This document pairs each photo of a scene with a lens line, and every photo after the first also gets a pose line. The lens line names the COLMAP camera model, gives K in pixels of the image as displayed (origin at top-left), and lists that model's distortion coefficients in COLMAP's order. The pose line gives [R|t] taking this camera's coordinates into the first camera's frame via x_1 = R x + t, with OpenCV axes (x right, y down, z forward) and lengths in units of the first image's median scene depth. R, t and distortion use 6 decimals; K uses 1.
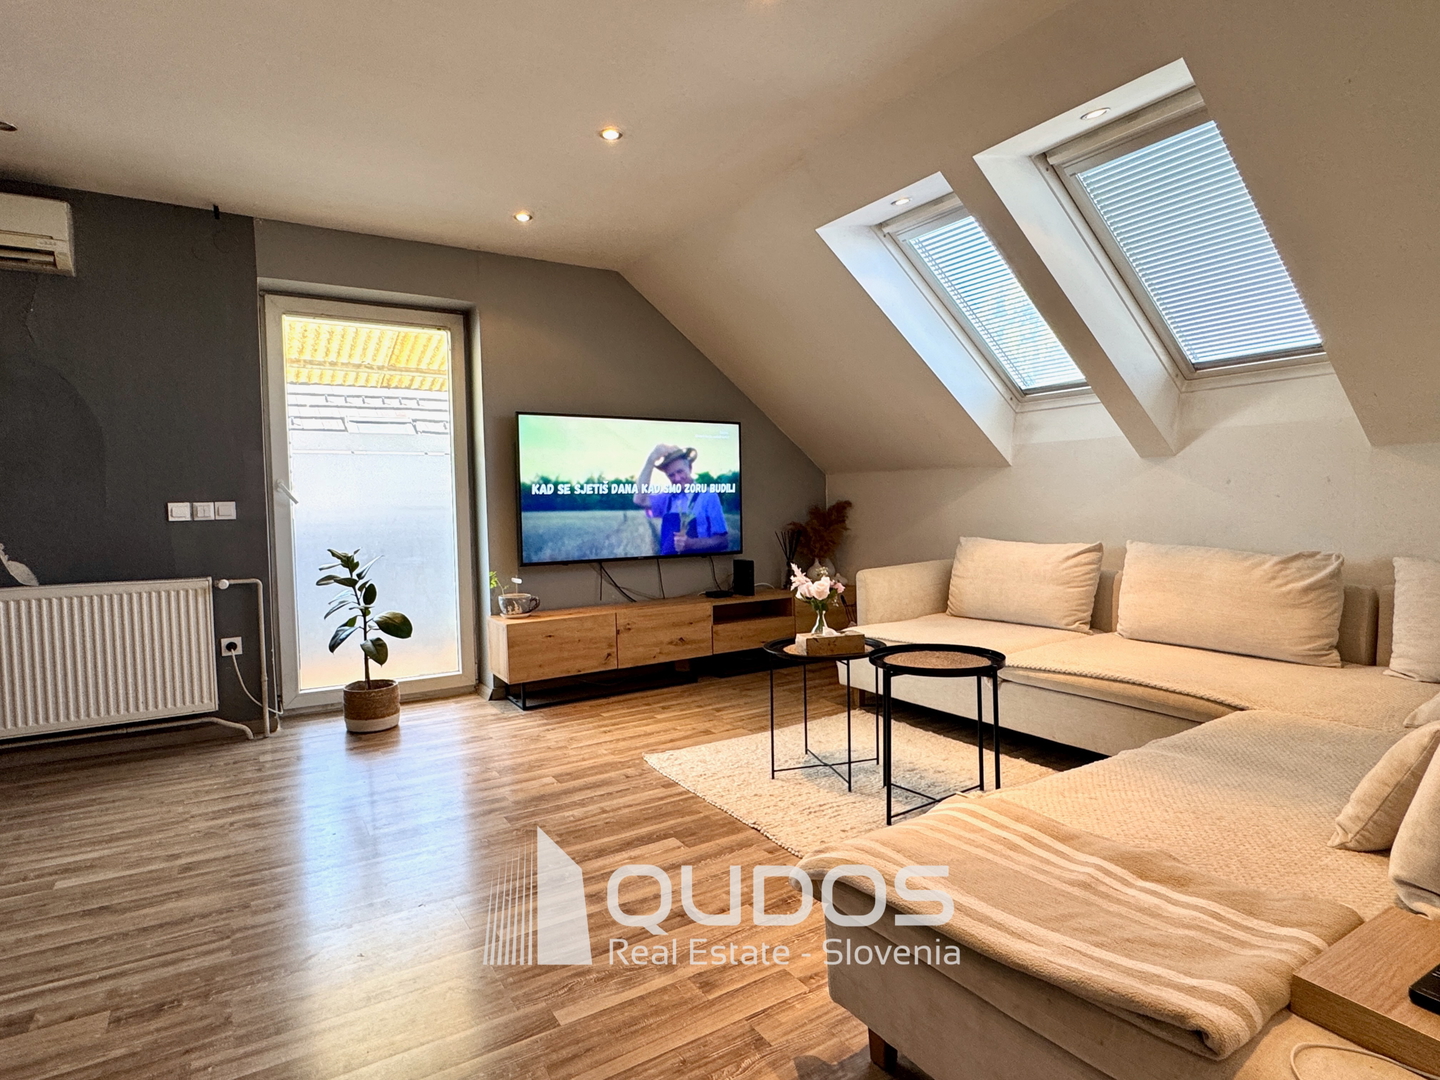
lens RADIAL K [[788.7, 0, 719.7], [0, 788.7, 542.1], [0, 0, 1]] dist [-0.007430, 0.002215]
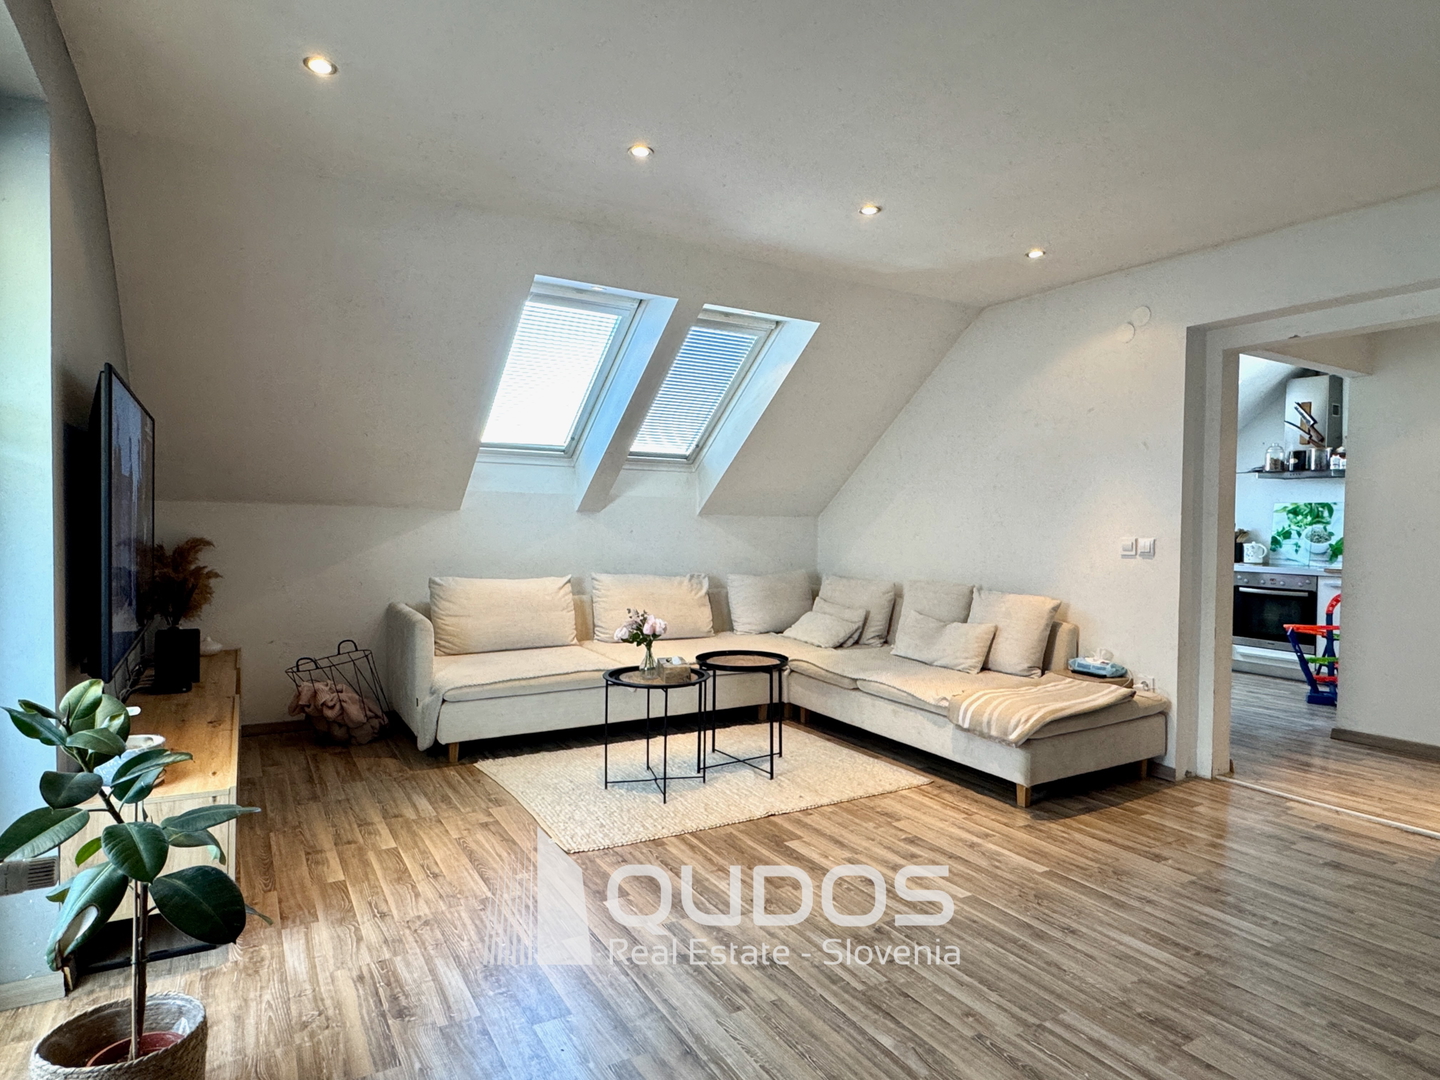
lens RADIAL K [[820.8, 0, 719.6], [0, 820.8, 537.2], [0, 0, 1]] dist [-0.003325, -0.001494]
pose [[0.033743, 0.002738, 0.999427, -1.002326], [0.035158, 0.999374, -0.003925, -0.056508], [-0.998812, 0.035271, 0.033625, 0.821956]]
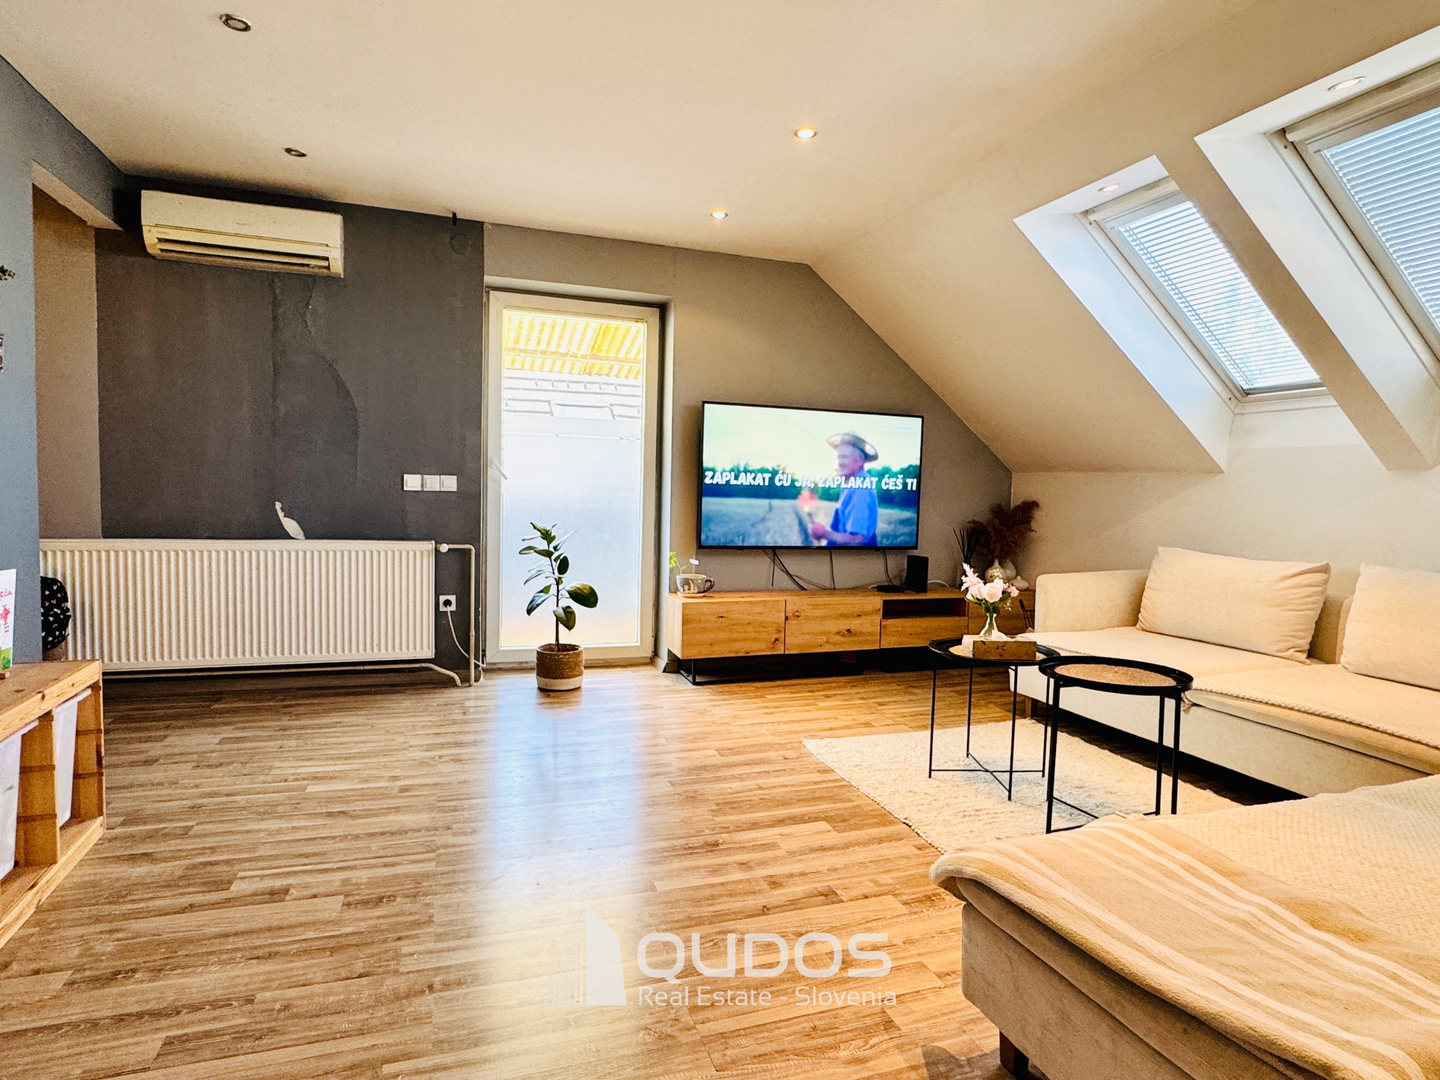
lens RADIAL K [[788.7, 0, 721.7], [0, 788.7, 543.9], [0, 0, 1]] dist [-0.007430, 0.002215]
pose [[0.973371, 0.061641, -0.220792, 0.012356], [-0.057745, 0.998041, 0.024062, -0.003010], [0.221843, -0.010672, 0.975024, -0.024037]]
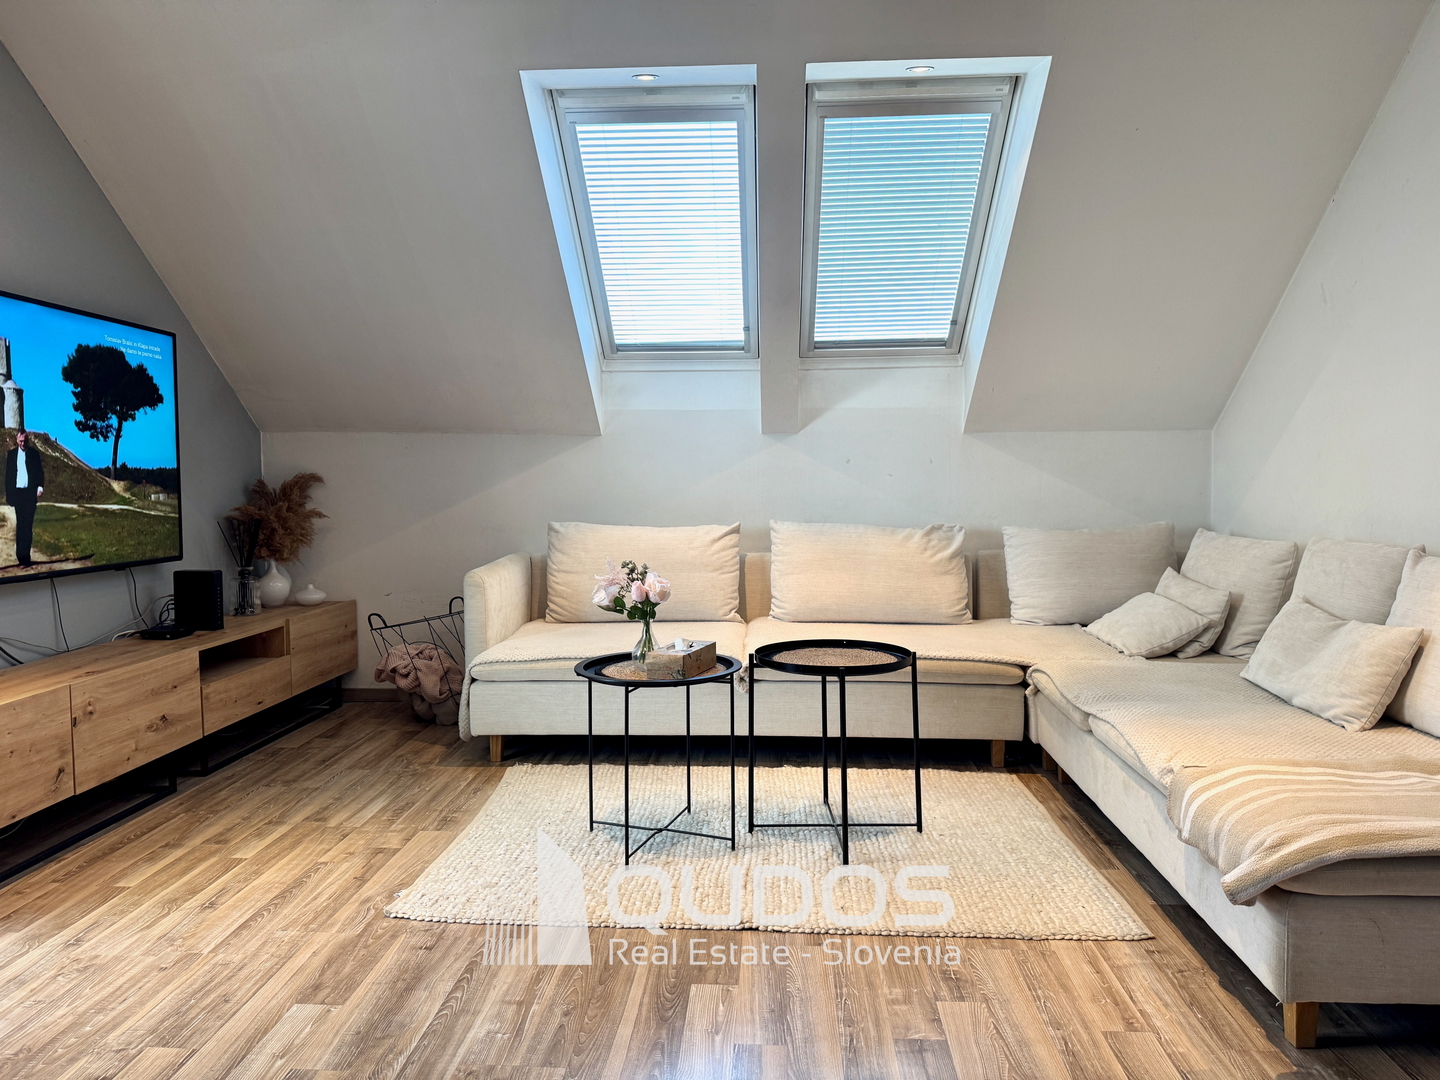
lens RADIAL K [[1004.1, 0, 713.1], [0, 1004.1, 538.6], [0, 0, 1]] dist [0.029587, -0.035258]
pose [[0.585546, -0.028170, 0.810149, -0.553062], [0.033246, 0.999390, 0.010721, 0.005983], [-0.809957, 0.020657, 0.586125, 0.396760]]
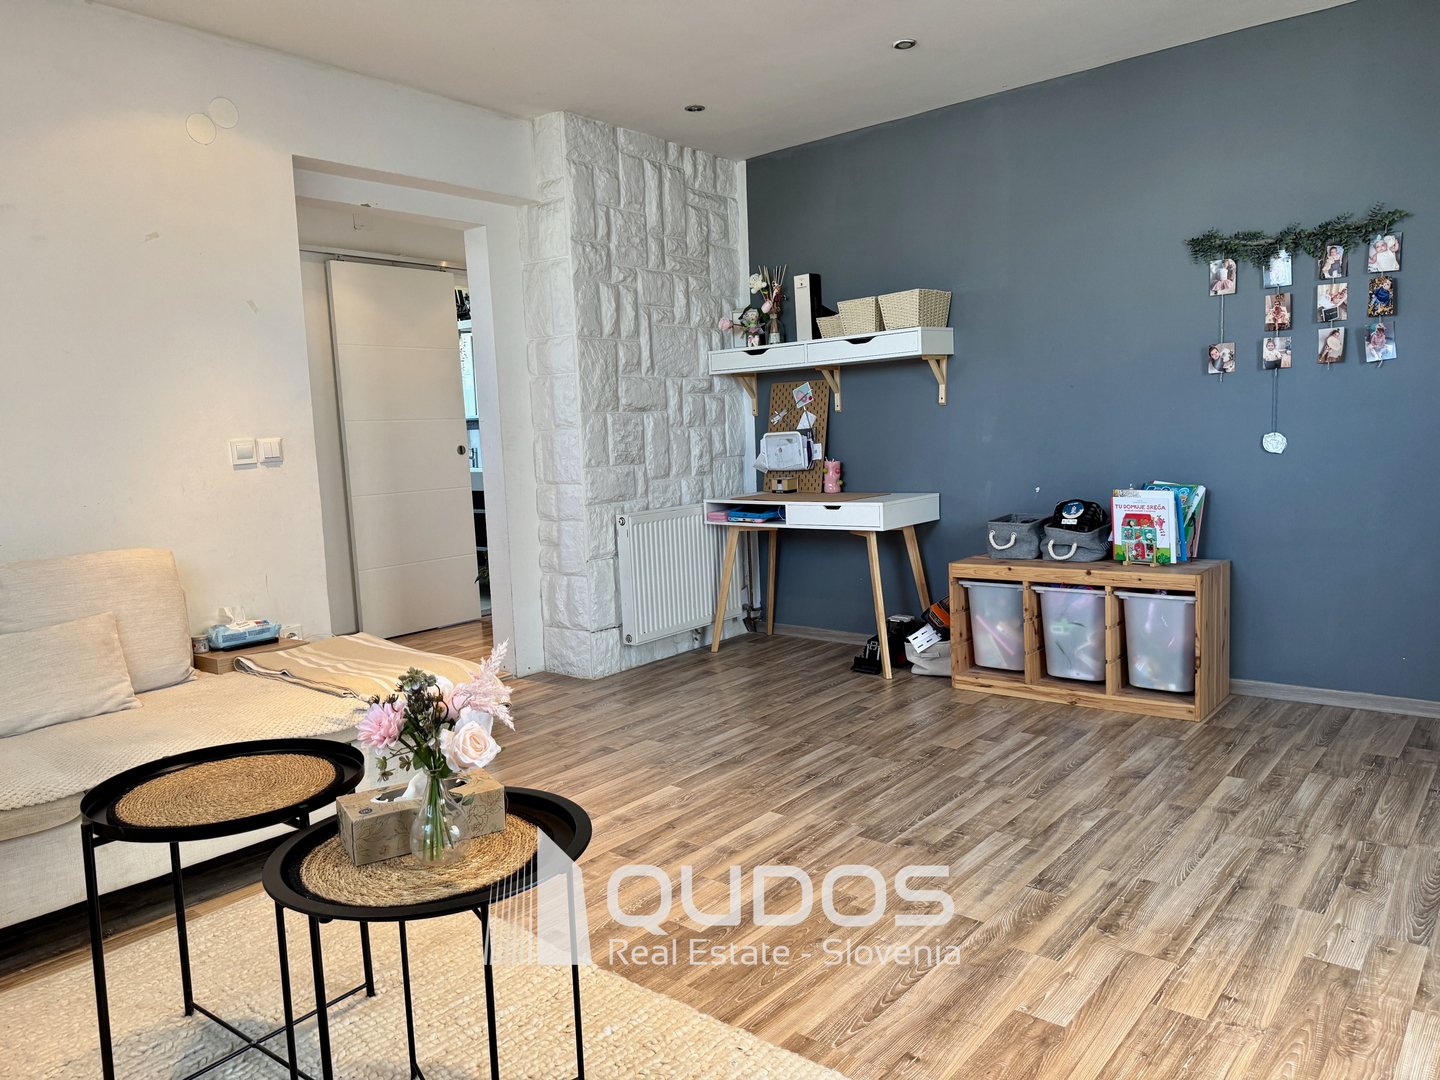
lens RADIAL K [[1004.1, 0, 696.8], [0, 1004.1, 555.4], [0, 0, 1]] dist [0.029587, -0.035258]
pose [[-0.955593, 0.095170, -0.278898, 0.128071], [0.045877, 0.982921, 0.178218, -0.087292], [0.291096, 0.157509, -0.943639, 1.415597]]
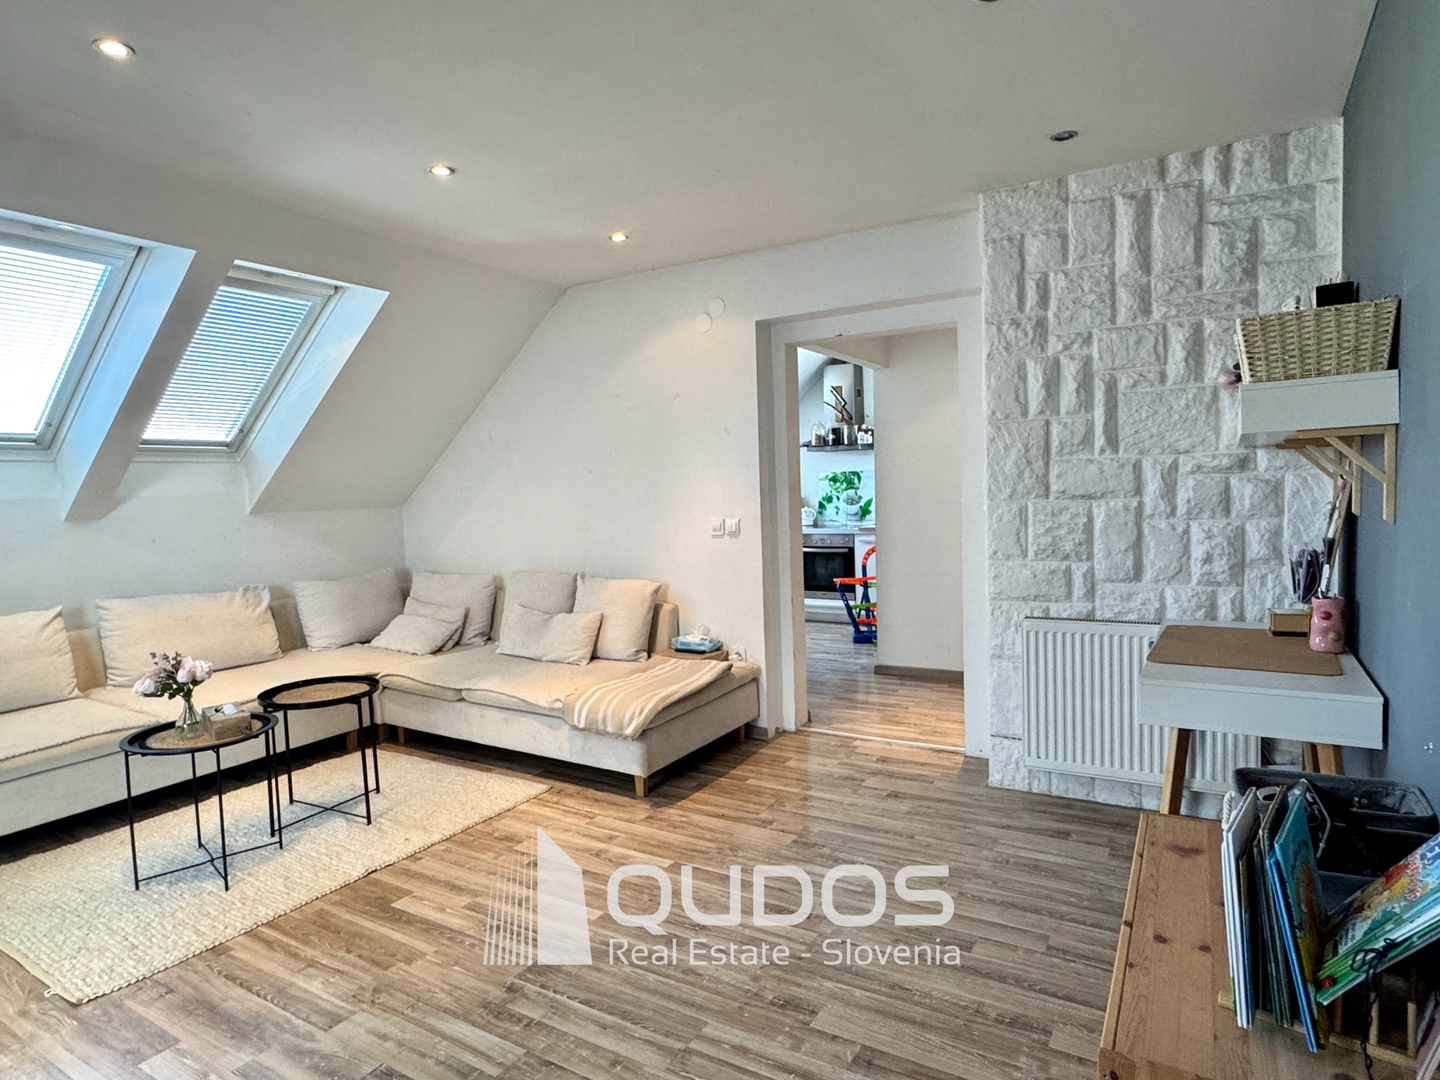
lens RADIAL K [[820.8, 0, 724.4], [0, 820.8, 533.6], [0, 0, 1]] dist [-0.003325, -0.001494]
pose [[-0.442861, -0.015549, 0.896456, -0.924871], [0.086234, 0.994476, 0.059850, -0.093102], [-0.892434, 0.103810, -0.439073, 0.814747]]
